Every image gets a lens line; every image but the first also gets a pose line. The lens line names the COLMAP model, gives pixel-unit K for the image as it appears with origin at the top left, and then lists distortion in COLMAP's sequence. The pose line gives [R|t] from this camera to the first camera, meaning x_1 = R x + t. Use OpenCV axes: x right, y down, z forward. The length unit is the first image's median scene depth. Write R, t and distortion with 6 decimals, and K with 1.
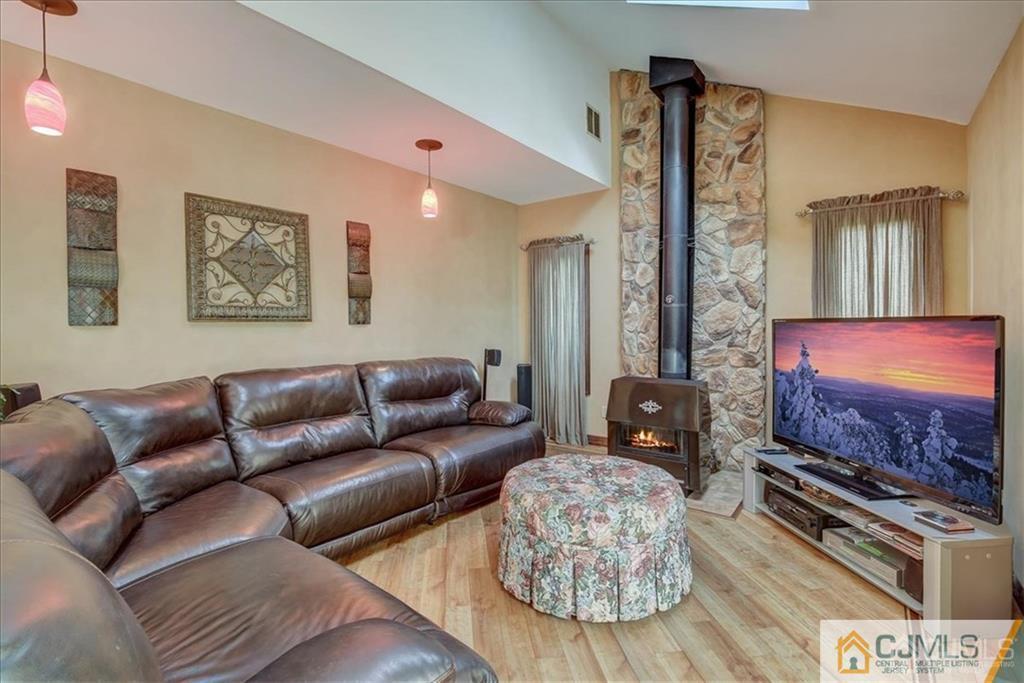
lens RADIAL K [[475.7, 0, 513.7], [0, 475.7, 324.2], [0, 0, 1]] dist [-0.003050, -0.000409]
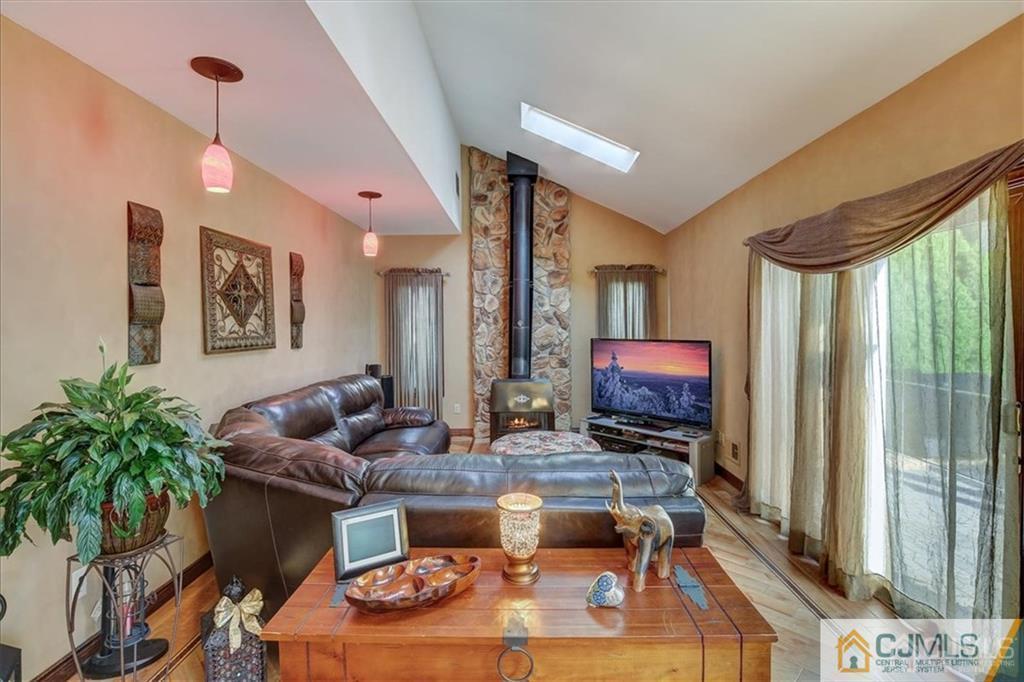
lens RADIAL K [[475.7, 0, 513.7], [0, 475.7, 323.7], [0, 0, 1]] dist [-0.003050, -0.000409]
pose [[0.803703, -0.002326, 0.595026, -0.549154], [0.007082, 0.999959, -0.005658, -0.044104], [-0.594988, 0.008761, 0.803687, -0.144763]]
